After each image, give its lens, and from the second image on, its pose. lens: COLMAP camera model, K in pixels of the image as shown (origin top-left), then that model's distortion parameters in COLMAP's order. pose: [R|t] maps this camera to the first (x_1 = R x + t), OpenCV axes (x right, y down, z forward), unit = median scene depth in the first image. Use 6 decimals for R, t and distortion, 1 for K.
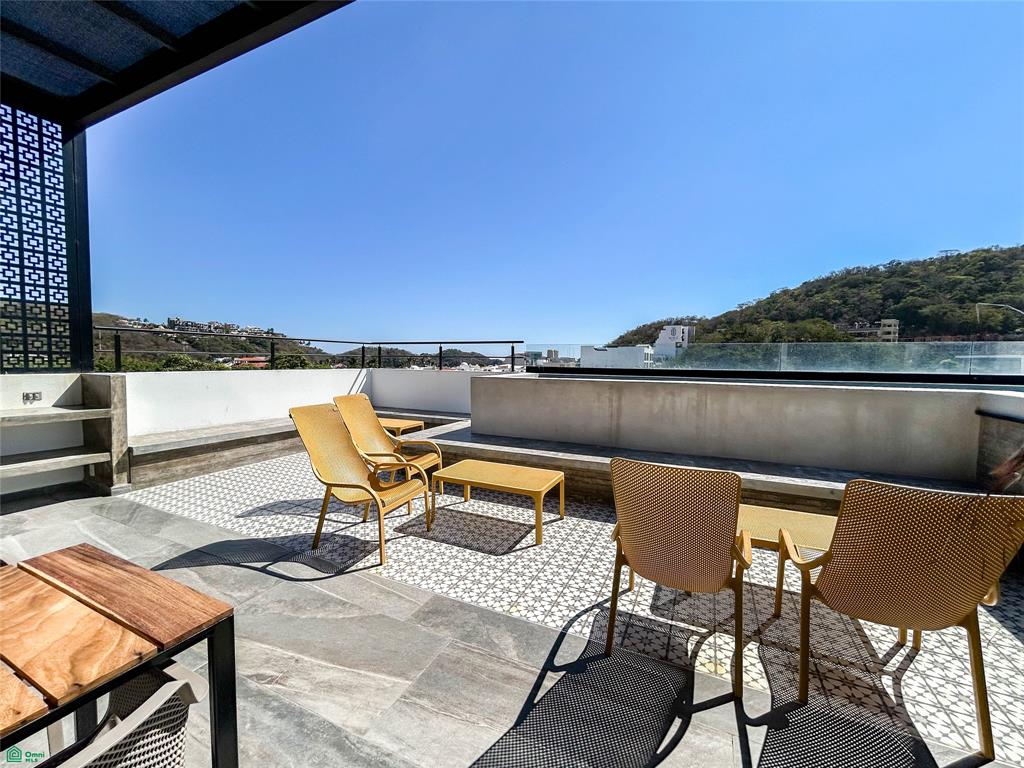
lens RADIAL K [[416.3, 0, 518.5], [0, 416.3, 382.8], [0, 0, 1]] dist [-0.003787, 0.002781]
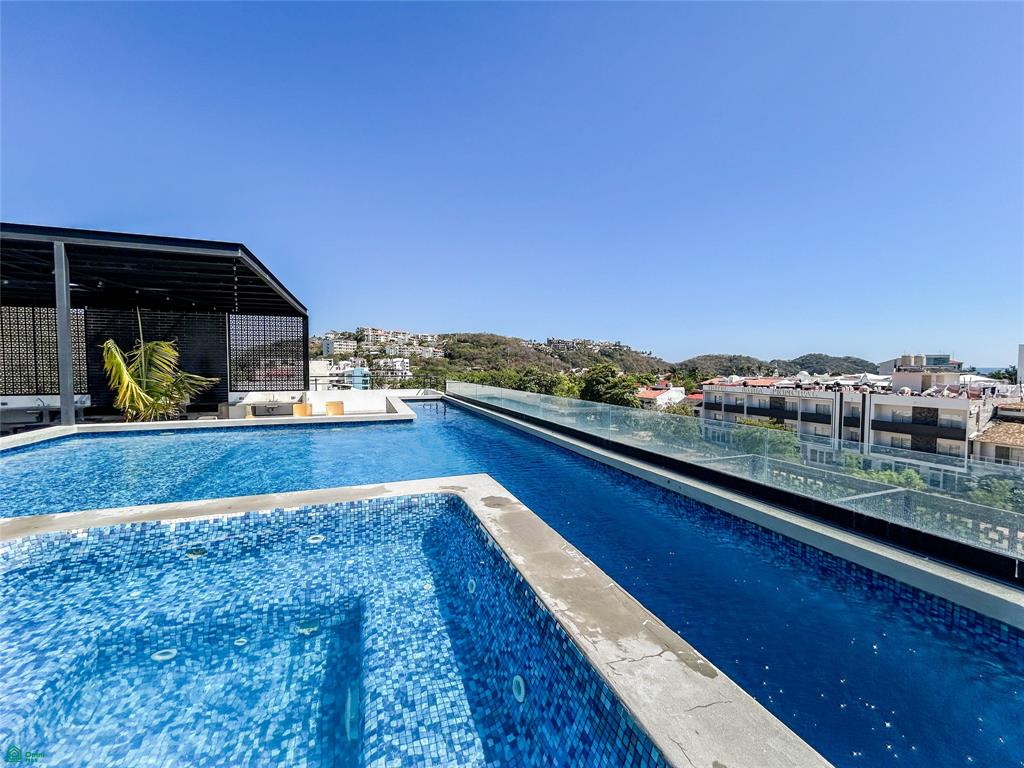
lens RADIAL K [[416.3, 0, 509.1], [0, 416.3, 387.7], [0, 0, 1]] dist [-0.003787, 0.002781]
pose [[0.694215, 0.026328, -0.719286, 0.781741], [-0.031341, 0.999489, 0.006335, -0.054925], [0.719085, 0.018146, 0.694685, -0.272035]]
